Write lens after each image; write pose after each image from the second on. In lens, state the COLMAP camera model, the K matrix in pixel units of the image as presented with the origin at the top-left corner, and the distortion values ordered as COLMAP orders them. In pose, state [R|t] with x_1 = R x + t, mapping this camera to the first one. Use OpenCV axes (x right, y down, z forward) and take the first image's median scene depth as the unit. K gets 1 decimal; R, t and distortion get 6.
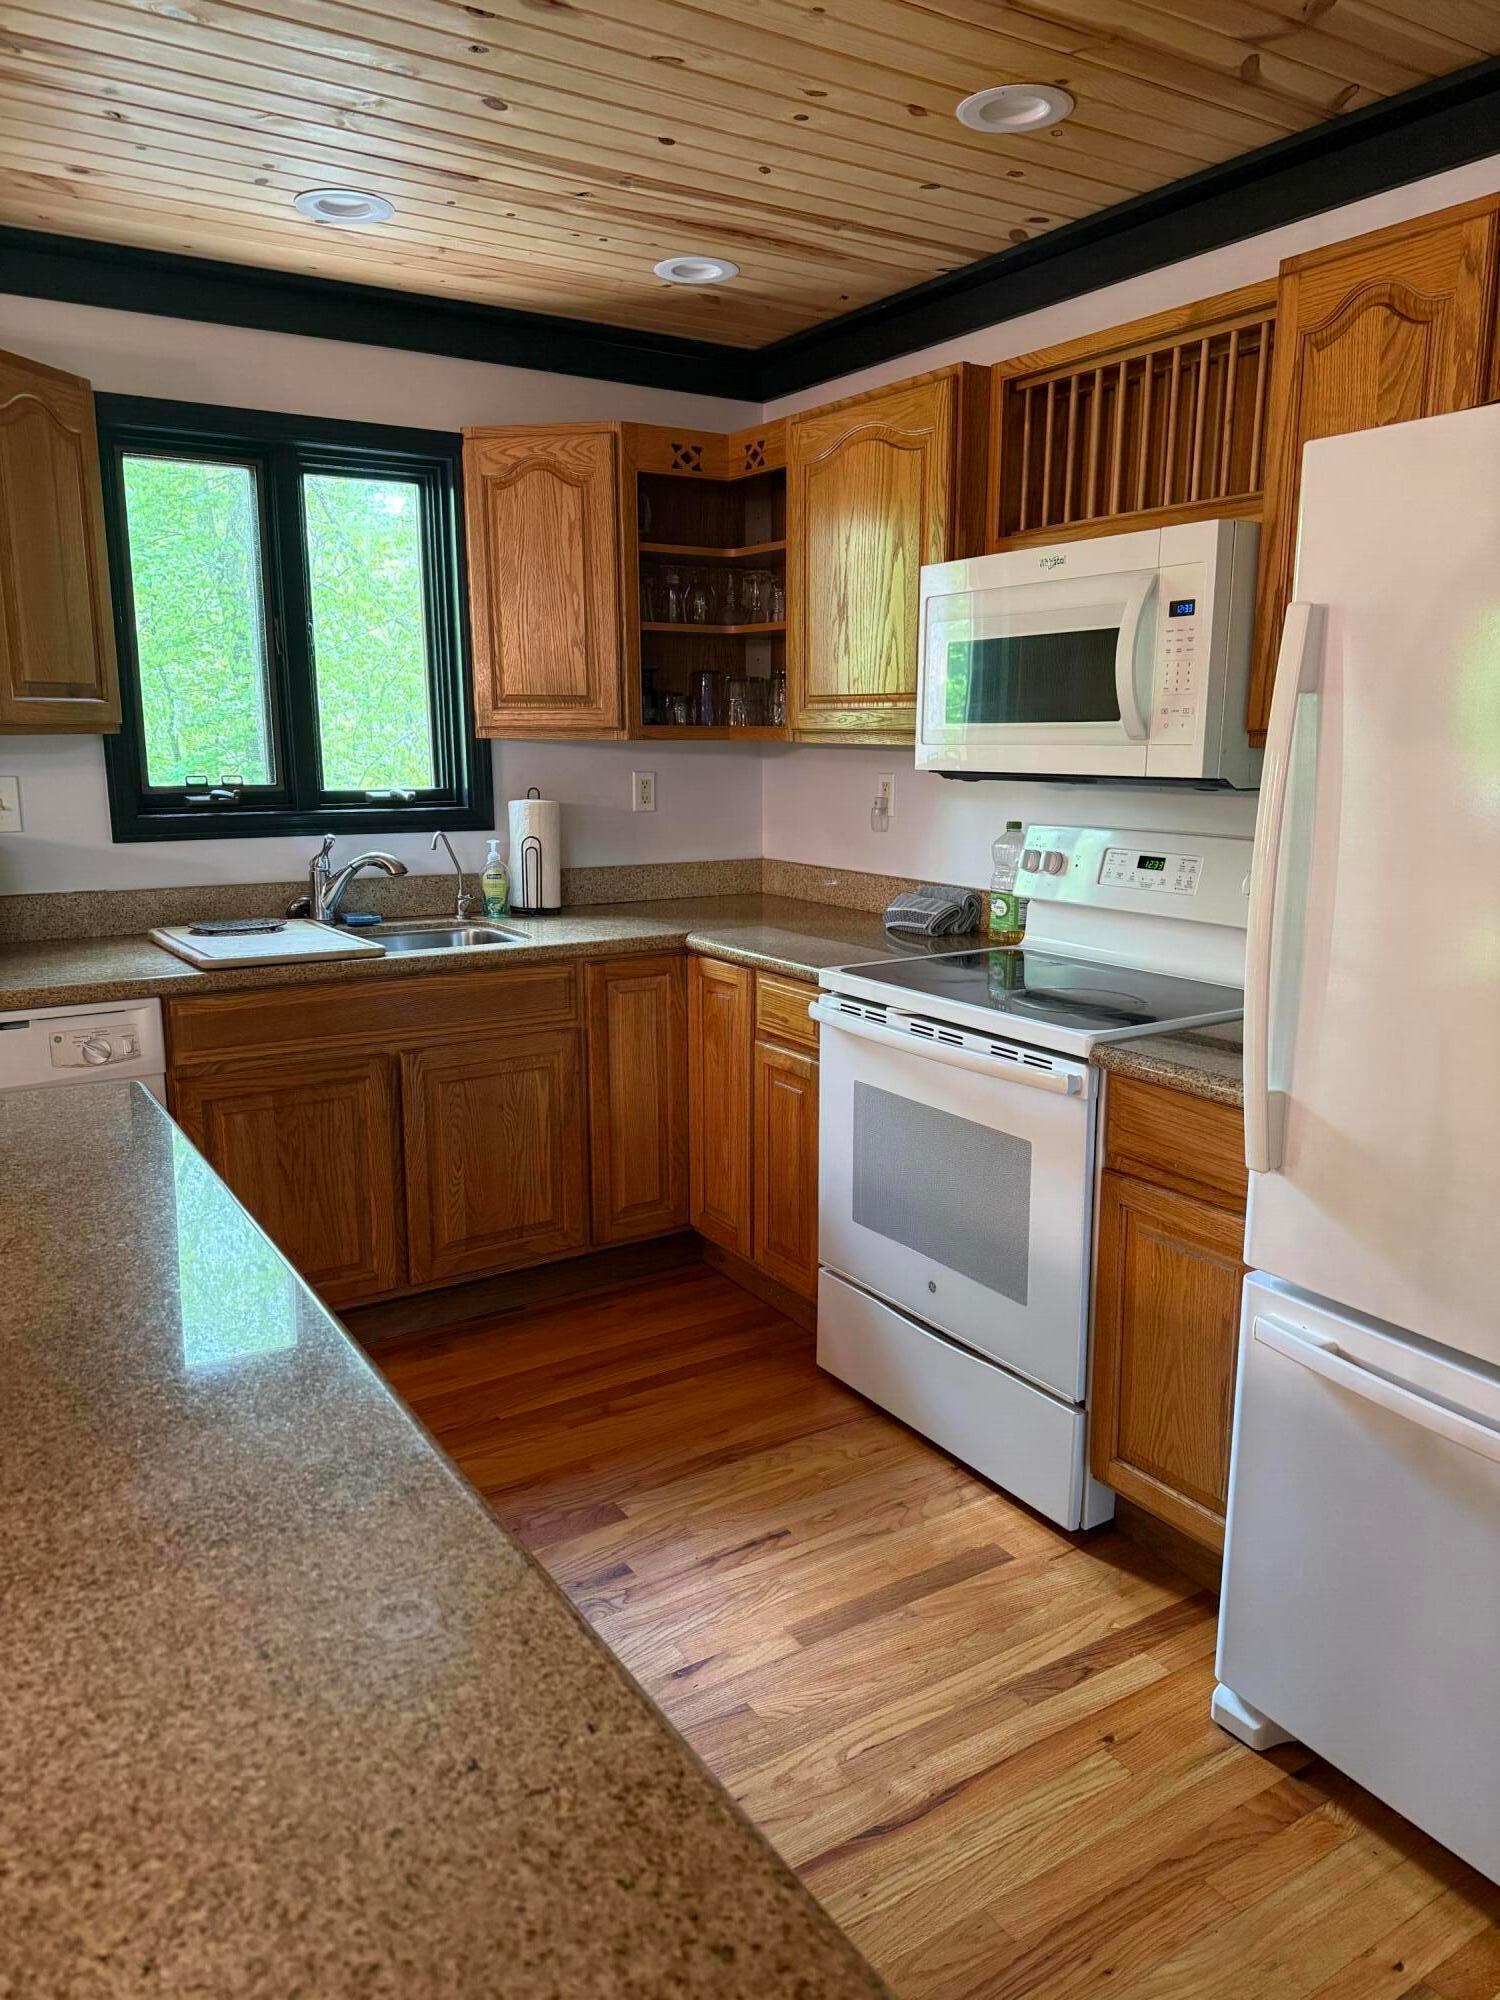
lens RADIAL K [[1396.5, 0, 742.0], [0, 1396.5, 1010.2], [0, 0, 1]] dist [0.037122, -0.041307]
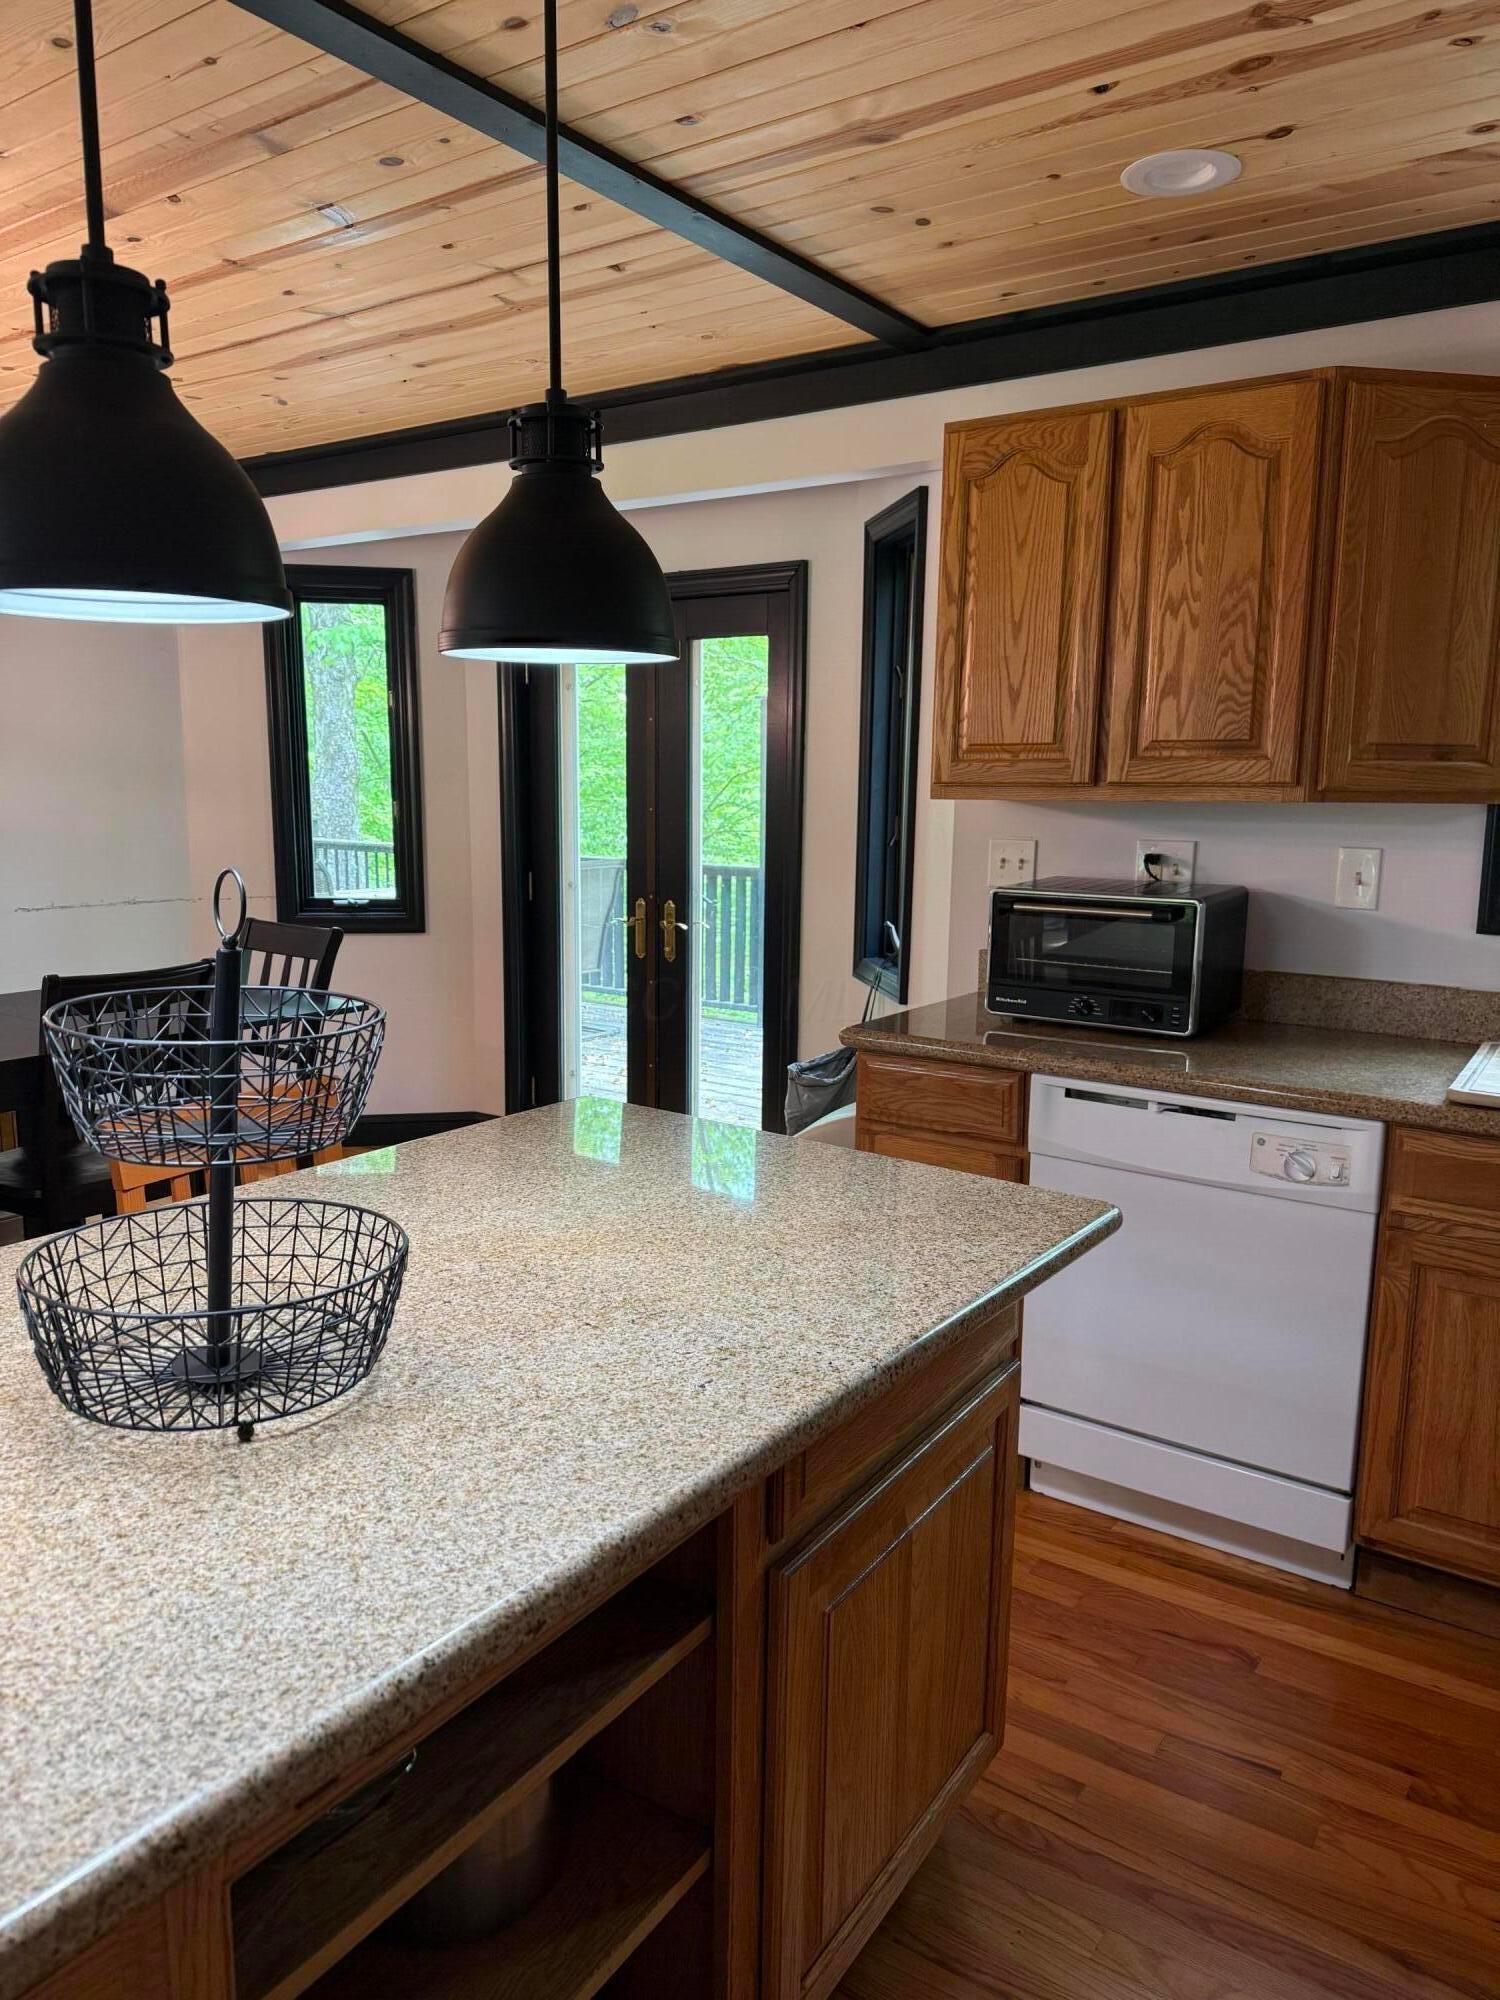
lens RADIAL K [[1396.5, 0, 735.7], [0, 1396.5, 1002.6], [0, 0, 1]] dist [0.037122, -0.041307]
pose [[0.385609, 0.147985, -0.910717, 0.154695], [-0.197268, 0.977453, 0.075304, -0.057376], [0.901327, 0.150617, 0.406108, 0.283546]]
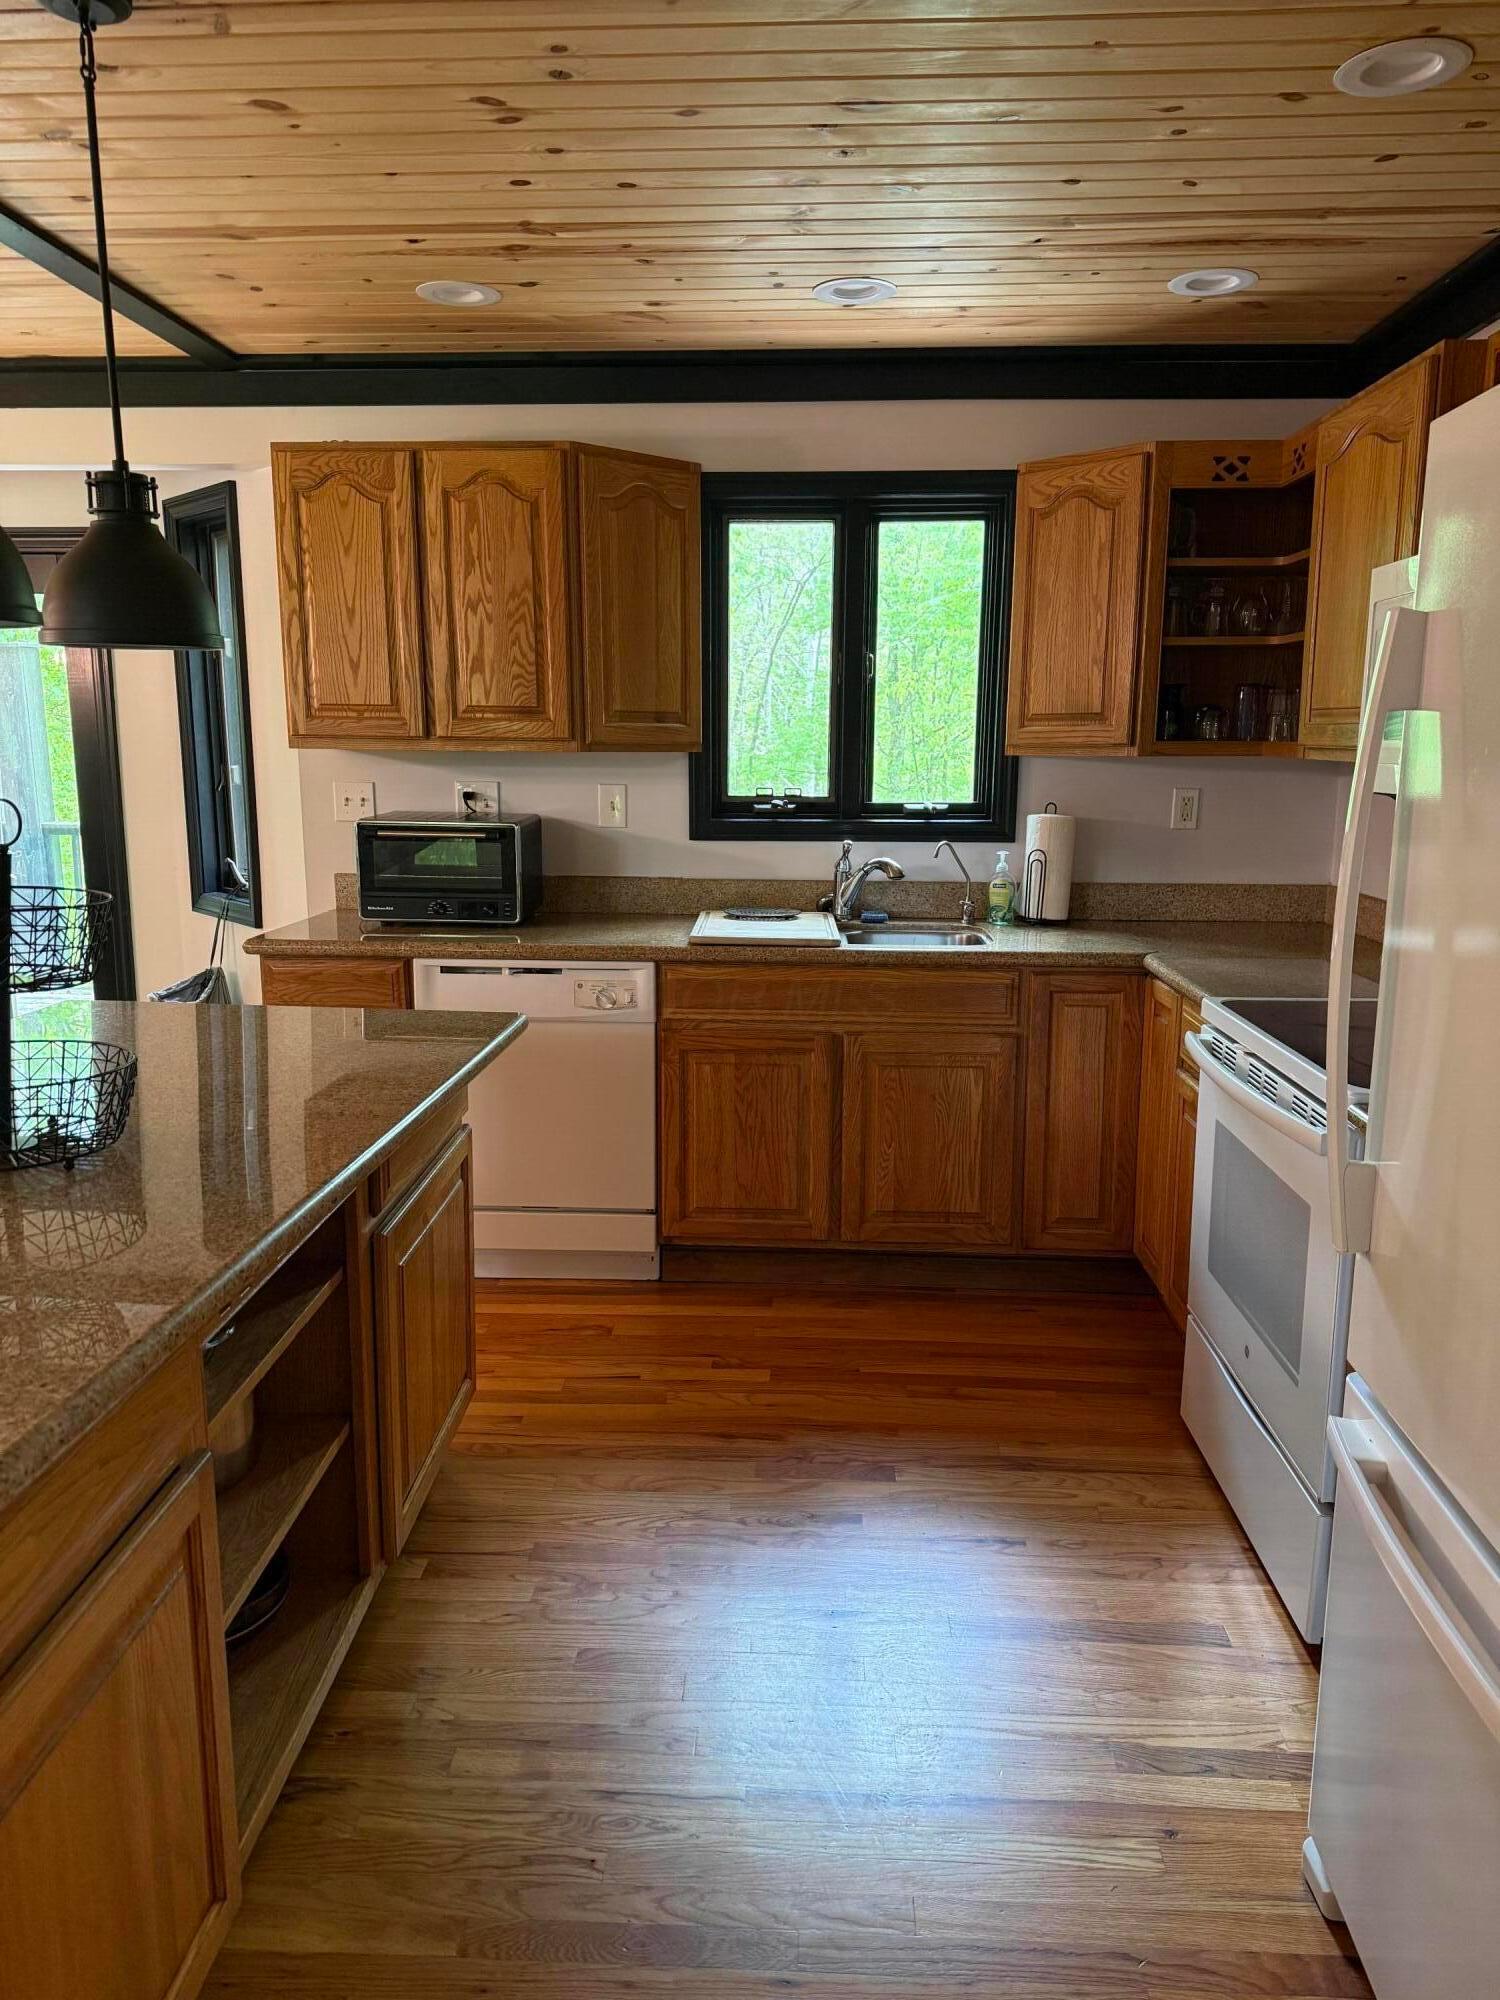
lens RADIAL K [[1396.5, 0, 746.9], [0, 1396.5, 1003.1], [0, 0, 1]] dist [0.037122, -0.041307]
pose [[0.816027, 0.108916, -0.567660, 0.315168], [-0.119007, 0.992704, 0.019393, -0.005860], [0.565630, 0.051731, 0.823035, 0.032402]]
